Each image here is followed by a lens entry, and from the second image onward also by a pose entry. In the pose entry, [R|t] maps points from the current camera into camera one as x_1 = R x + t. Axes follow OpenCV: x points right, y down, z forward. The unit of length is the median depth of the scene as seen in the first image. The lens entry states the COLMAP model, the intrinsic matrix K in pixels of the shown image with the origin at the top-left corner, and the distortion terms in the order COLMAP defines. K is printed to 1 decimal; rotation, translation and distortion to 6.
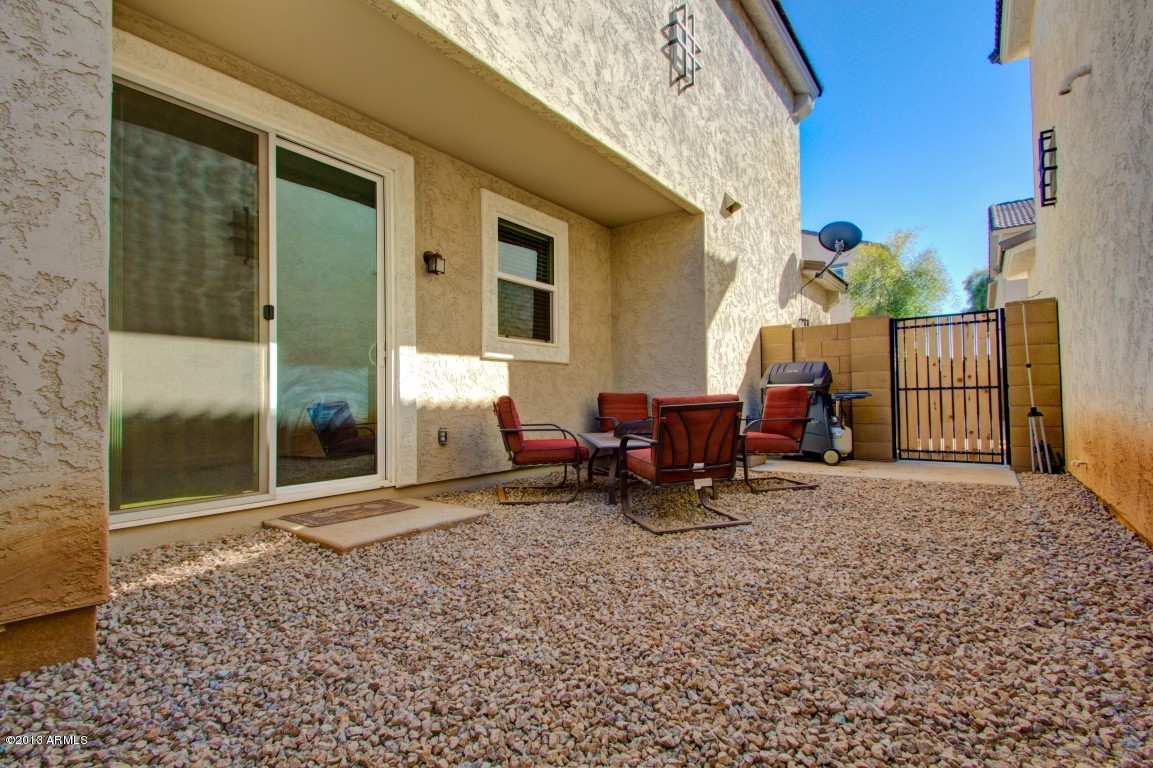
lens RADIAL K [[528.7, 0, 571.4], [0, 528.7, 383.0], [0, 0, 1]] dist [0.031324, -0.013115]
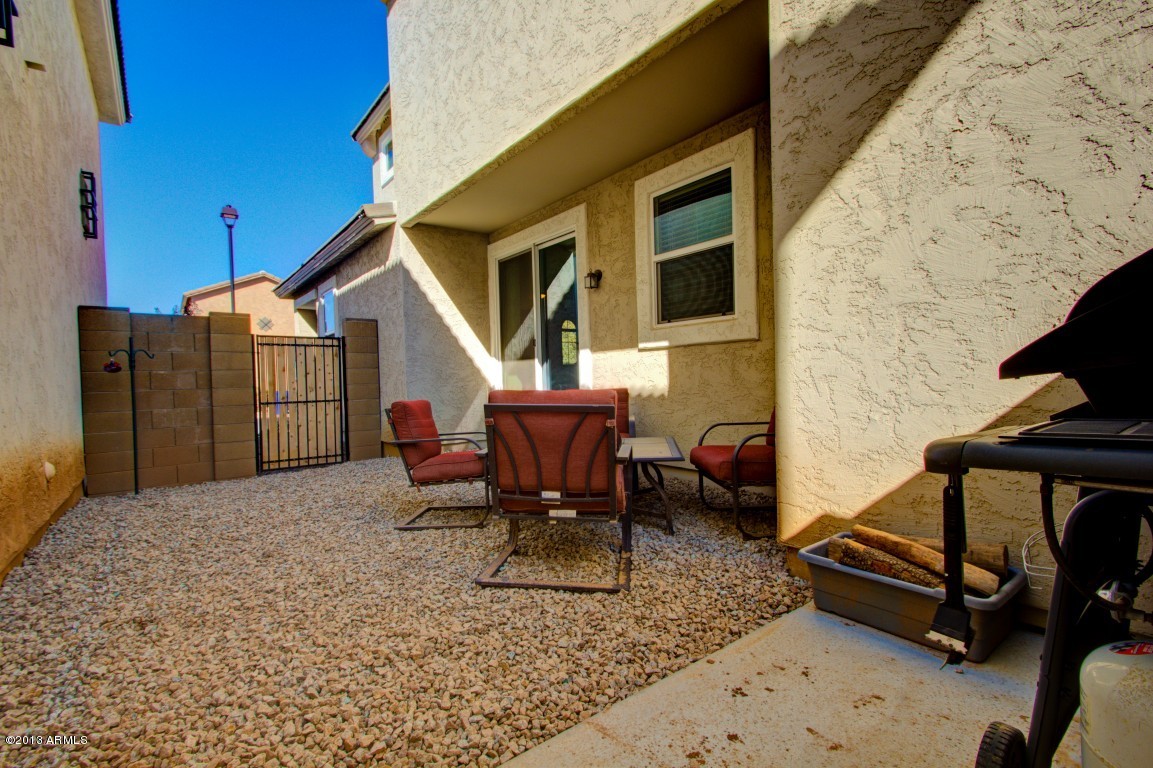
lens RADIAL K [[528.7, 0, 573.3], [0, 528.7, 386.5], [0, 0, 1]] dist [0.031324, -0.013115]
pose [[-0.263624, 0.033196, -0.964054, 0.836409], [0.057339, 0.998180, 0.018692, -0.001875], [0.962920, -0.050350, -0.265047, 1.109150]]
